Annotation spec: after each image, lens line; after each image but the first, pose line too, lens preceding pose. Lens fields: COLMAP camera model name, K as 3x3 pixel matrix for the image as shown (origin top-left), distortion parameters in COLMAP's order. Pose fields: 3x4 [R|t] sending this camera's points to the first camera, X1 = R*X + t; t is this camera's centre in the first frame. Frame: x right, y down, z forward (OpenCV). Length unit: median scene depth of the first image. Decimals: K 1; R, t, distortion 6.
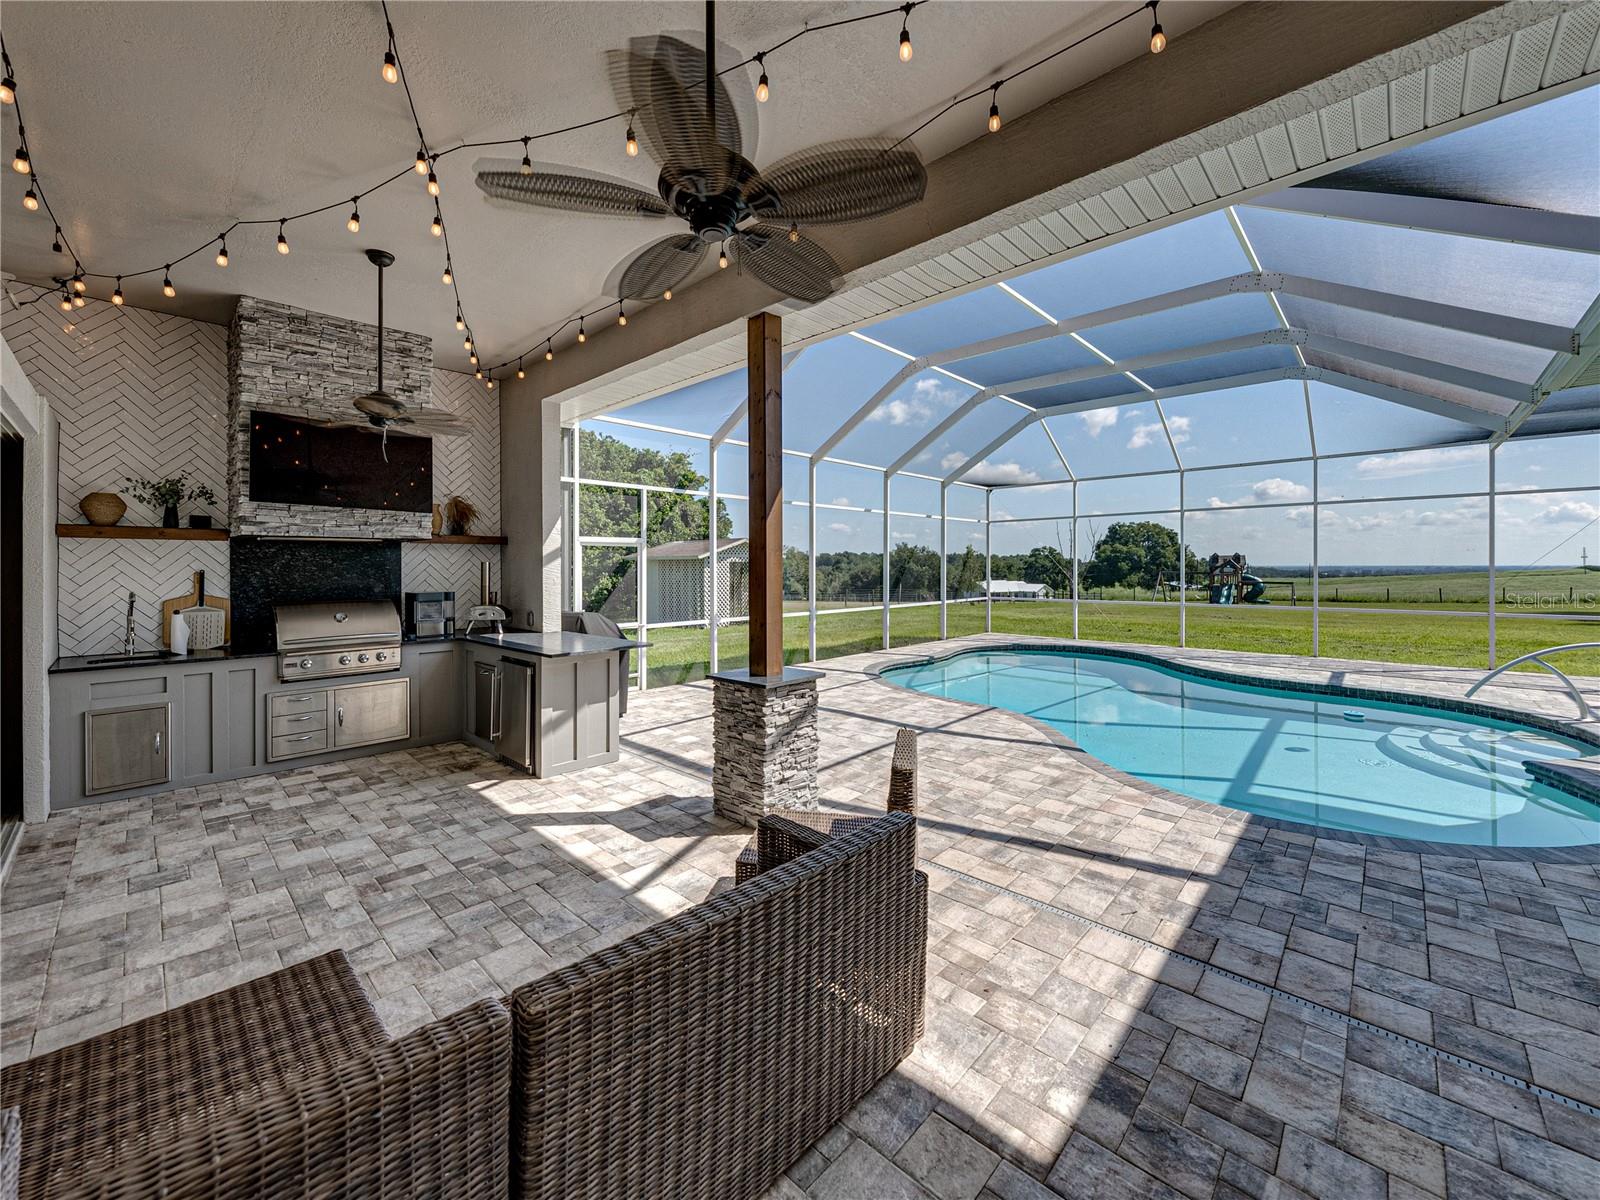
lens RADIAL K [[635.7, 0, 808.4], [0, 635.7, 562.9], [0, 0, 1]] dist [-0.003055, 0.000265]
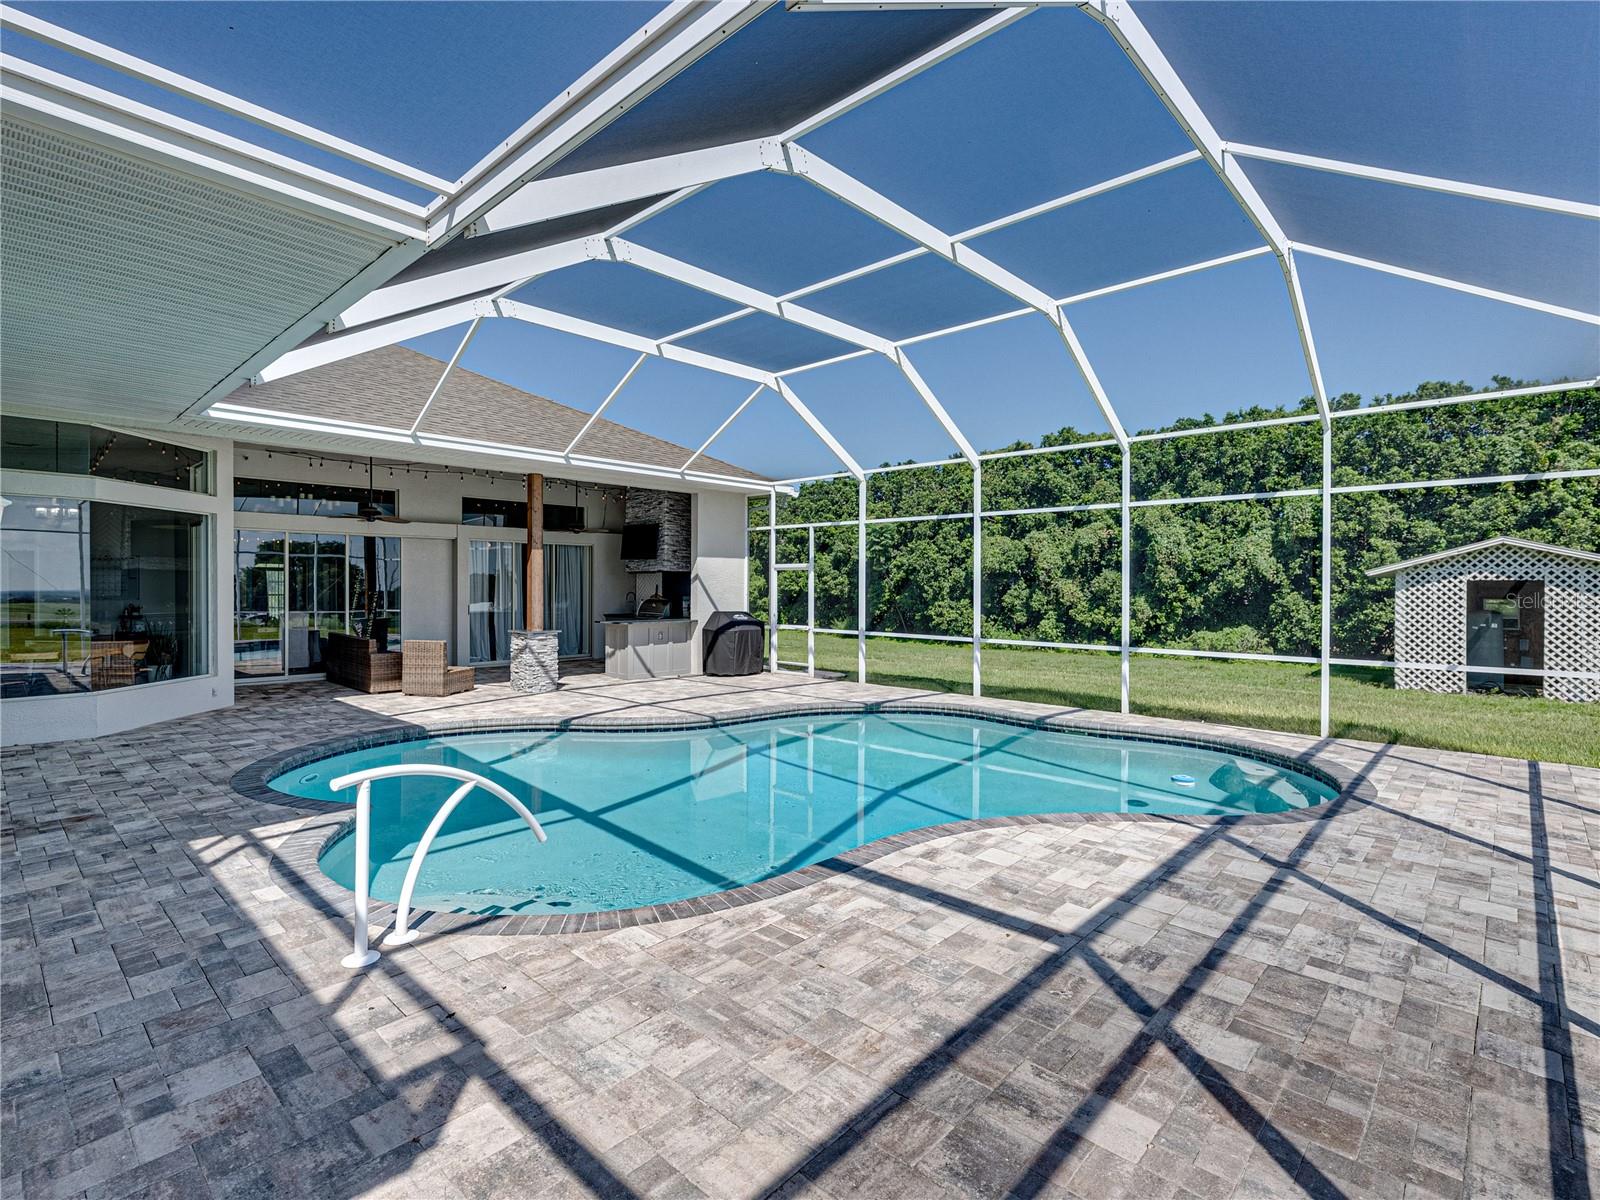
lens RADIAL K [[784.0, 0, 807.3], [0, 784.0, 588.3], [0, 0, 1]] dist [-0.003667, 0.000391]
pose [[-0.000057, 0.008027, -0.999968, 2.131932], [-0.001079, 0.999967, 0.008027, -0.000050], [0.999999, 0.001079, -0.000048, 1.536510]]
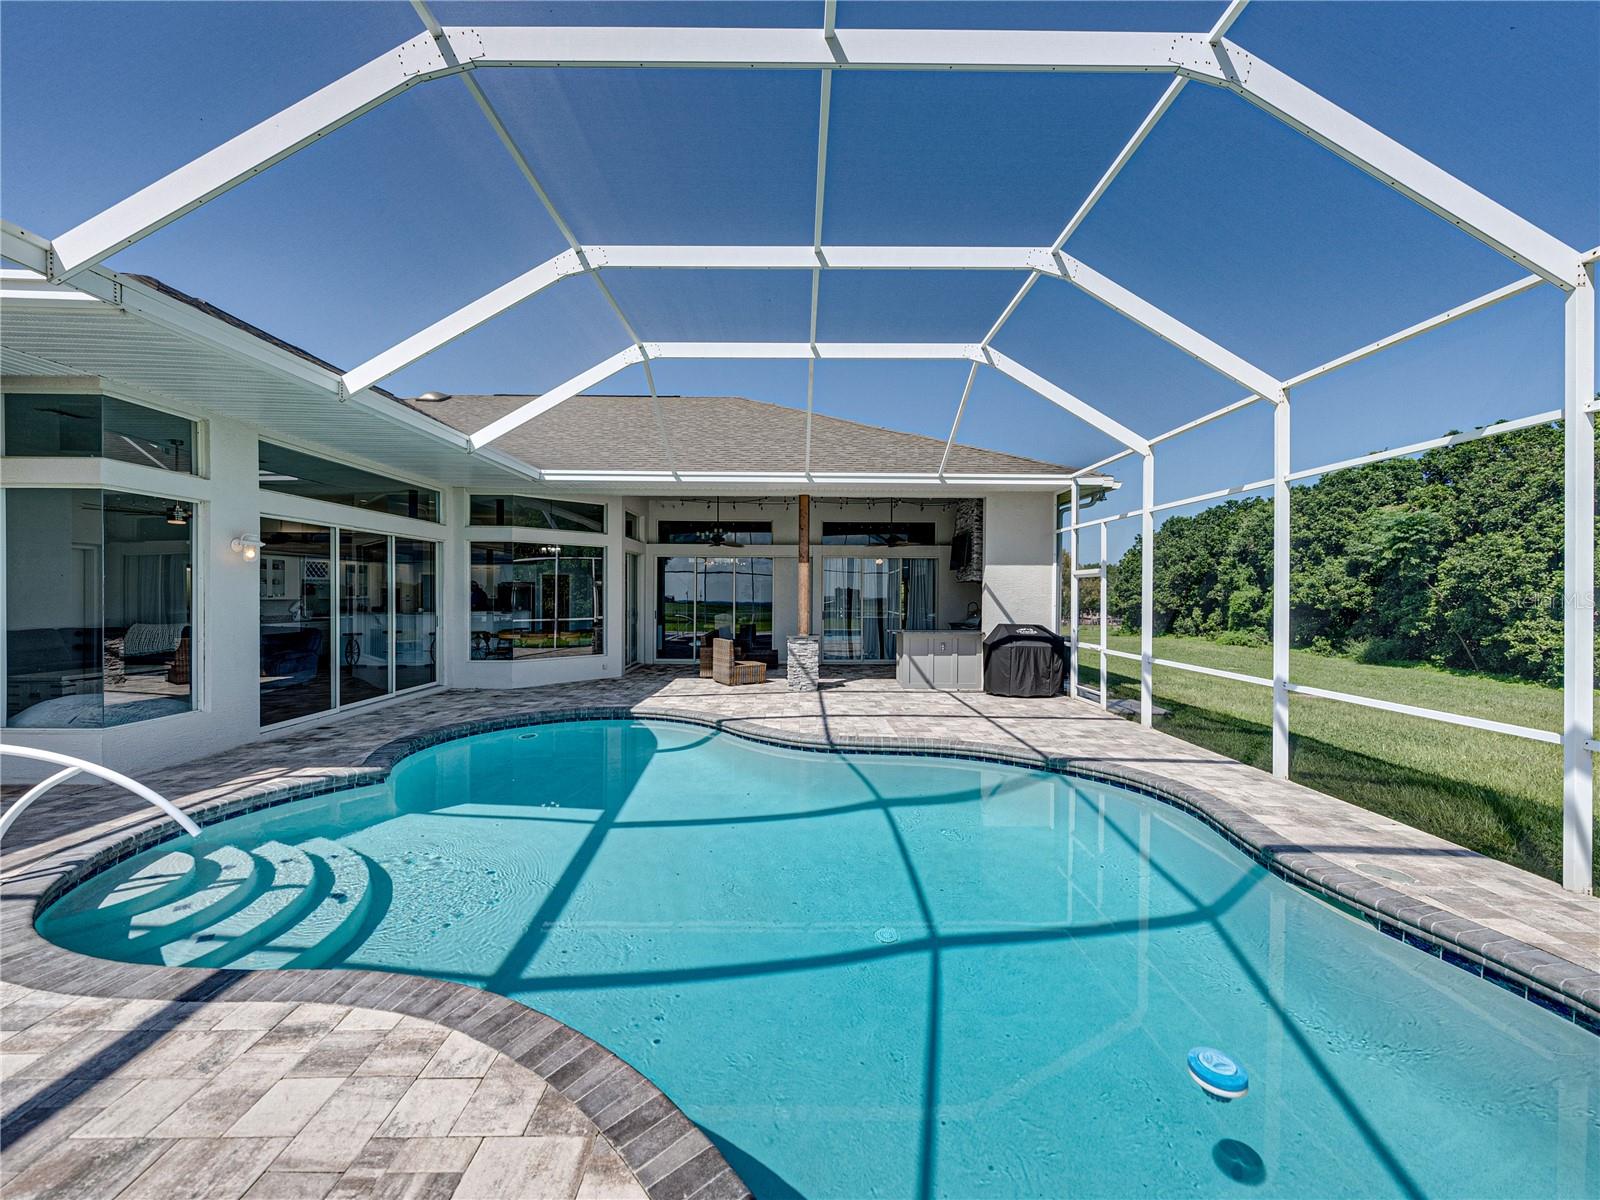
lens RADIAL K [[635.7, 0, 815.3], [0, 635.7, 599.3], [0, 0, 1]] dist [-0.003055, 0.000265]
pose [[-0.732343, 0.007619, -0.680894, 1.303361], [-0.000138, 0.999936, 0.011338, 0.001262], [0.680936, 0.008398, -0.732294, 2.222675]]
